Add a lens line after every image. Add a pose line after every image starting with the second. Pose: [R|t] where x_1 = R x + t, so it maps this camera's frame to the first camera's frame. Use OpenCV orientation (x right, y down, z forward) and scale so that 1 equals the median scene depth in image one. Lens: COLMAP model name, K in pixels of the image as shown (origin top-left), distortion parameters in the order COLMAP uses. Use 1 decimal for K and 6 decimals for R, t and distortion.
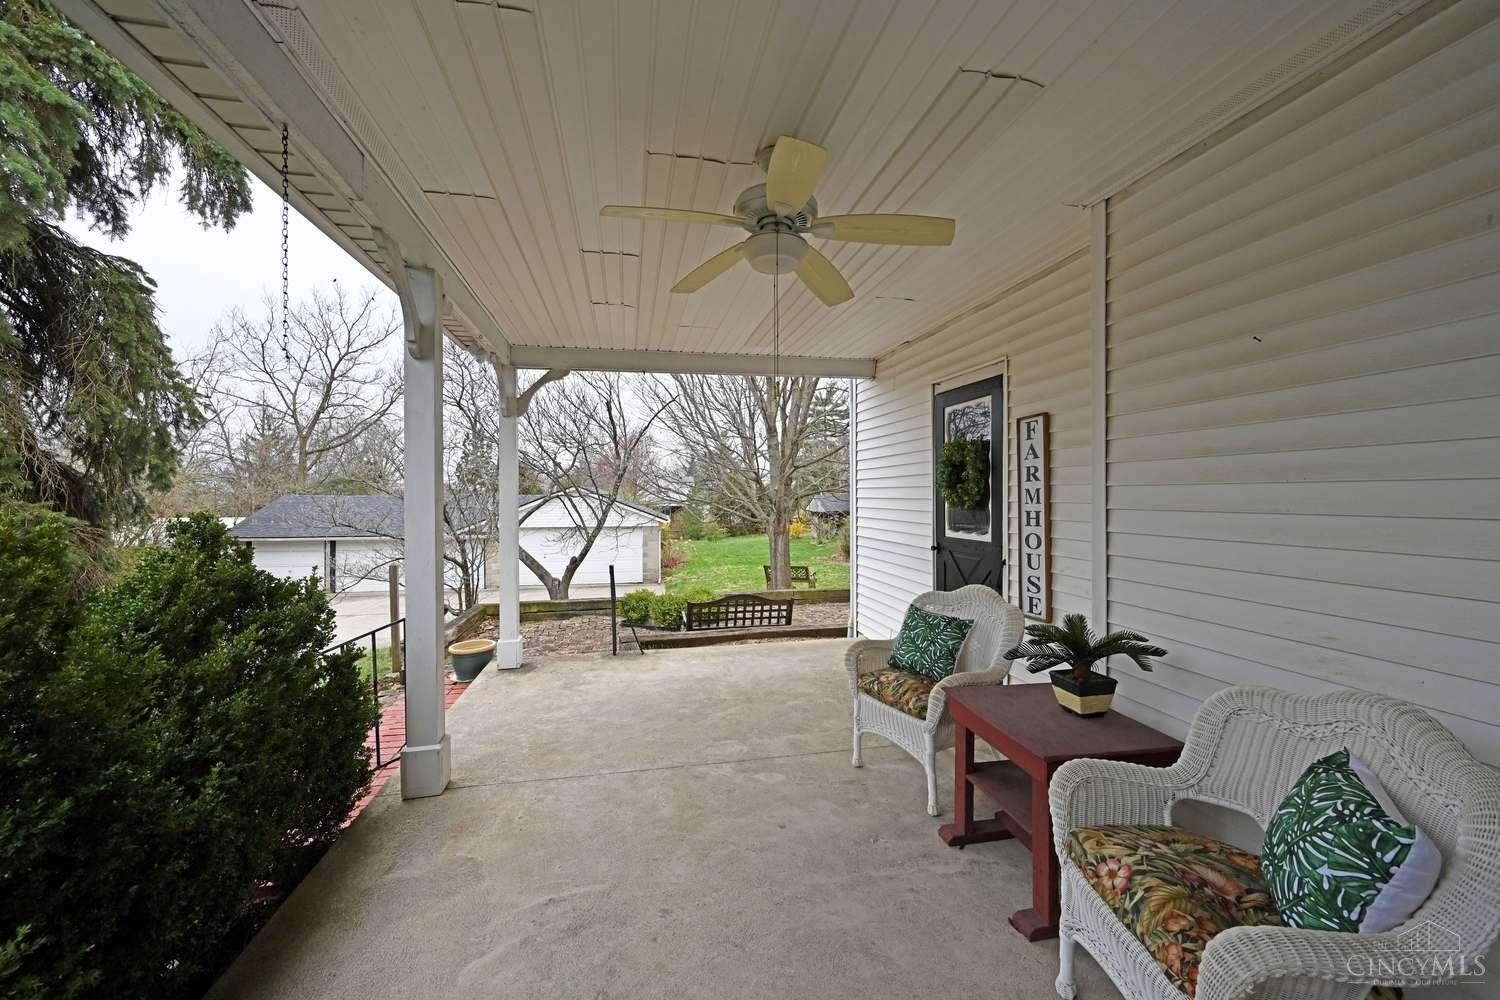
lens RADIAL K [[599.2, 0, 750.0], [0, 599.2, 500.0], [0, 0, 1]] dist [-0.003251, -0.000027]
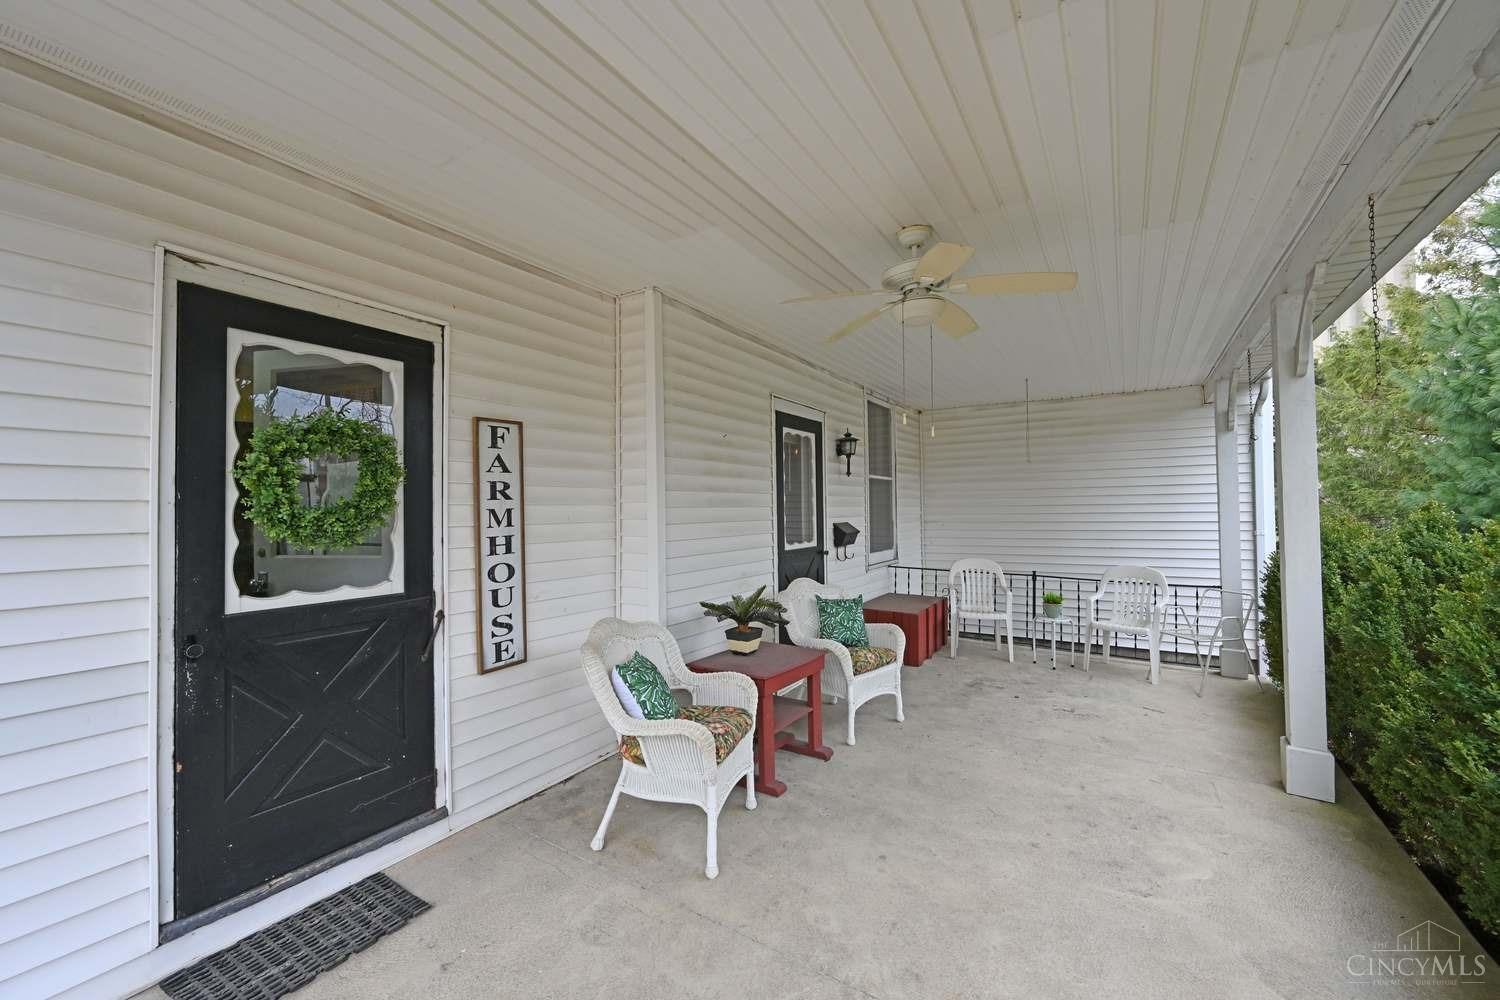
lens RADIAL K [[599.2, 0, 750.0], [0, 599.2, 500.0], [0, 0, 1]] dist [-0.003251, -0.000027]
pose [[-0.727820, 0.020176, 0.685472, -0.339372], [0.018184, 0.999783, -0.010120, -0.016499], [-0.685527, 0.005099, -0.728029, 1.356543]]
